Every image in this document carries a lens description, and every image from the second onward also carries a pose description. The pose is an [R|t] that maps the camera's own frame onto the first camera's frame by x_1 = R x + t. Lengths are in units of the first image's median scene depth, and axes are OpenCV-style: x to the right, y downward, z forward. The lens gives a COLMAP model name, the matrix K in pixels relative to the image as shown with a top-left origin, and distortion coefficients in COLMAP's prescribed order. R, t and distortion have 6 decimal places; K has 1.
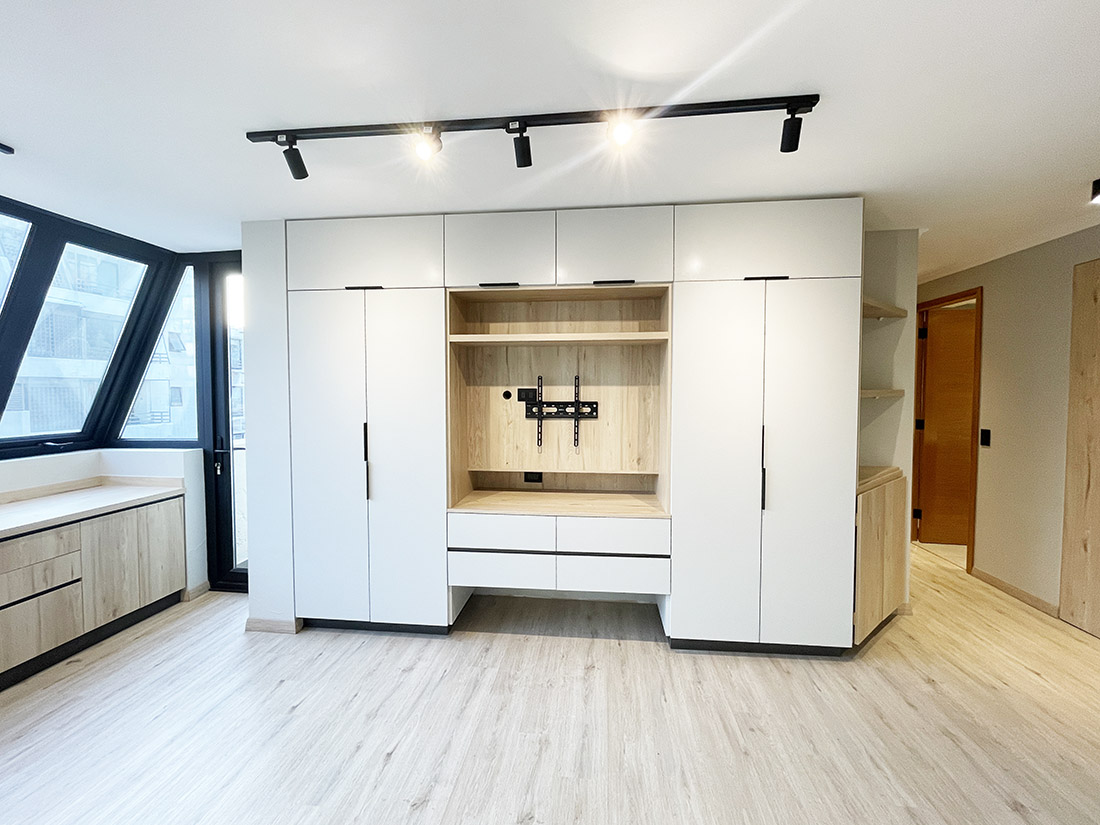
lens RADIAL K [[461.8, 0, 549.9], [0, 461.8, 409.3], [0, 0, 1]] dist [-0.000217, -0.000850]
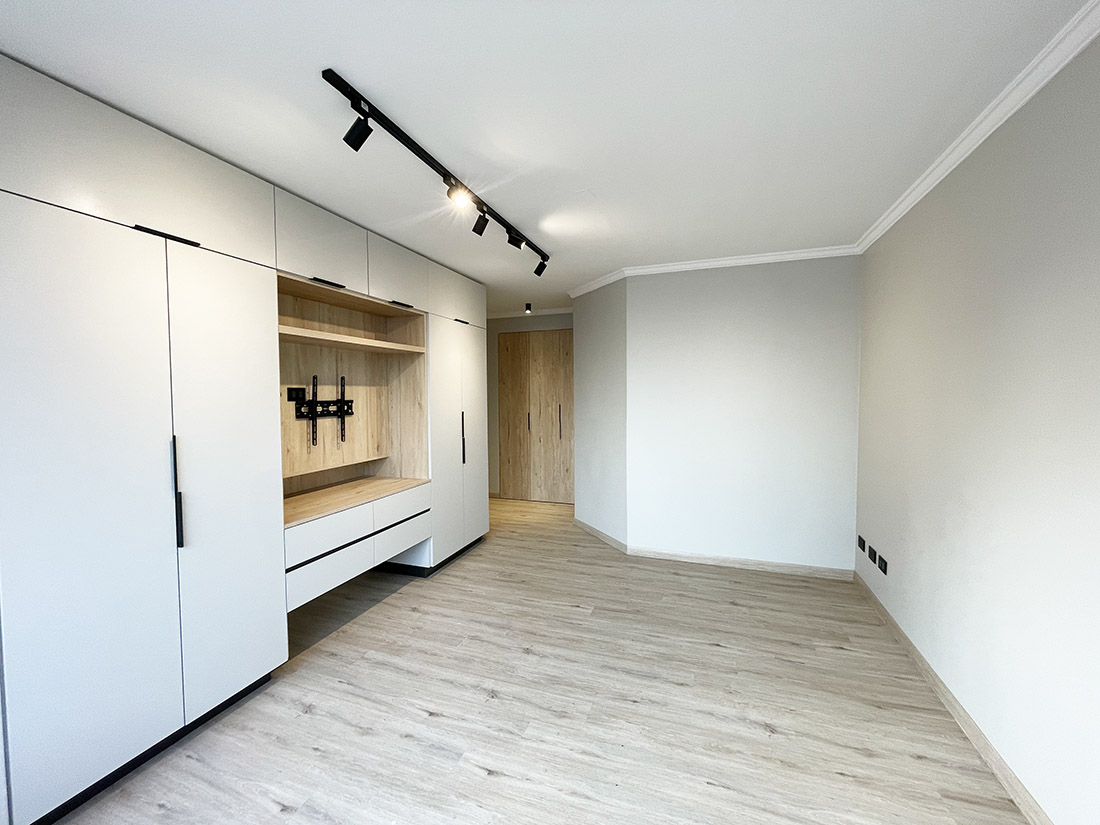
lens RADIAL K [[445.8, 0, 548.6], [0, 445.8, 407.8], [0, 0, 1]] dist [-0.001232, -0.000111]
pose [[0.231952, -0.032880, 0.972171, -0.869527], [0.047489, 0.998620, 0.022444, 0.000816], [-0.971567, 0.040962, 0.233193, 0.298139]]
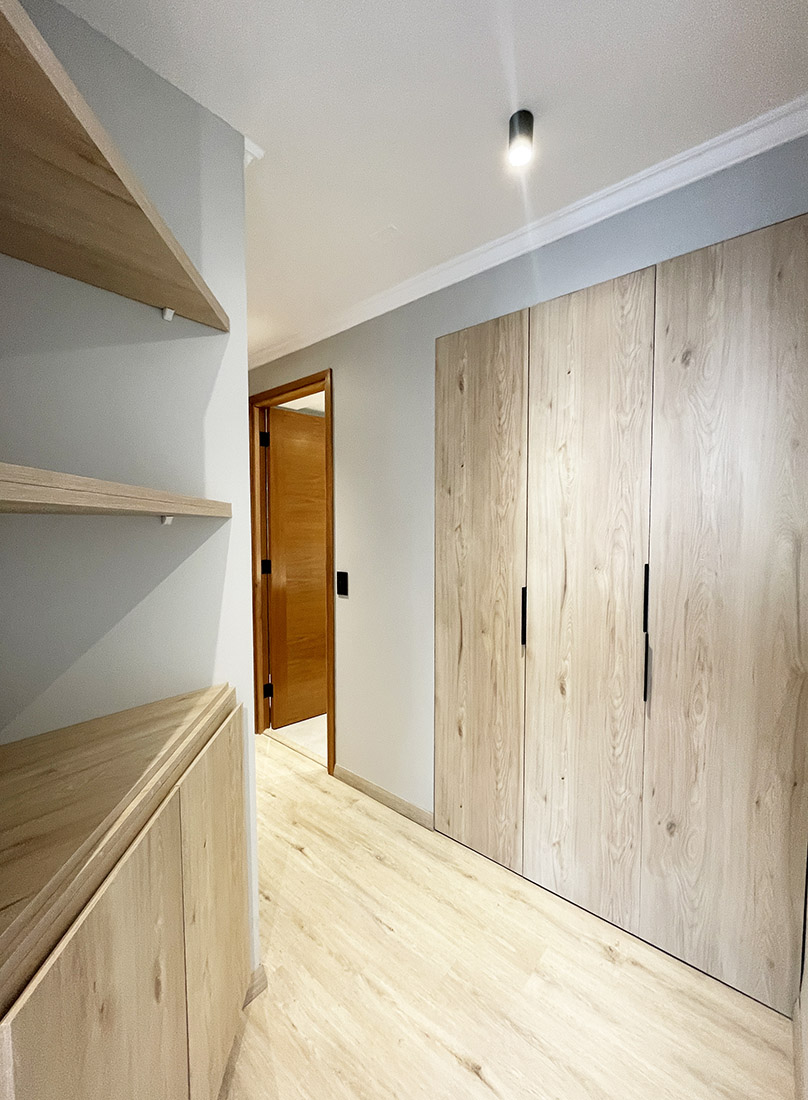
lens RADIAL K [[445.8, 0, 414.2], [0, 445.8, 548.0], [0, 0, 1]] dist [-0.001232, -0.000111]
pose [[0.545802, -0.035154, 0.837177, 0.539874], [0.032623, 0.999254, 0.020692, -0.004744], [-0.837279, 0.016017, 0.546541, 0.664875]]
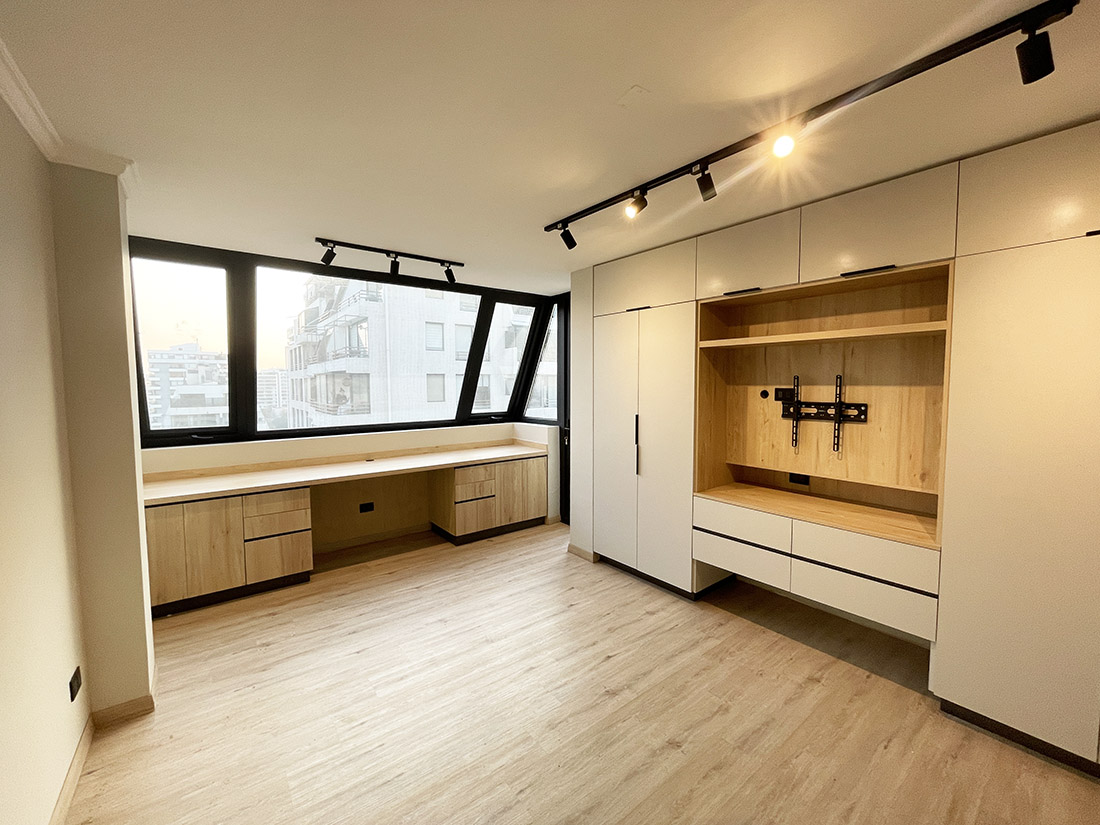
lens RADIAL K [[445.8, 0, 550.9], [0, 445.8, 409.4], [0, 0, 1]] dist [-0.001232, -0.000111]
pose [[0.702377, 0.041513, -0.710593, 0.296540], [-0.025273, 0.999123, 0.033388, -0.019306], [0.711356, -0.005492, 0.702810, -0.035663]]
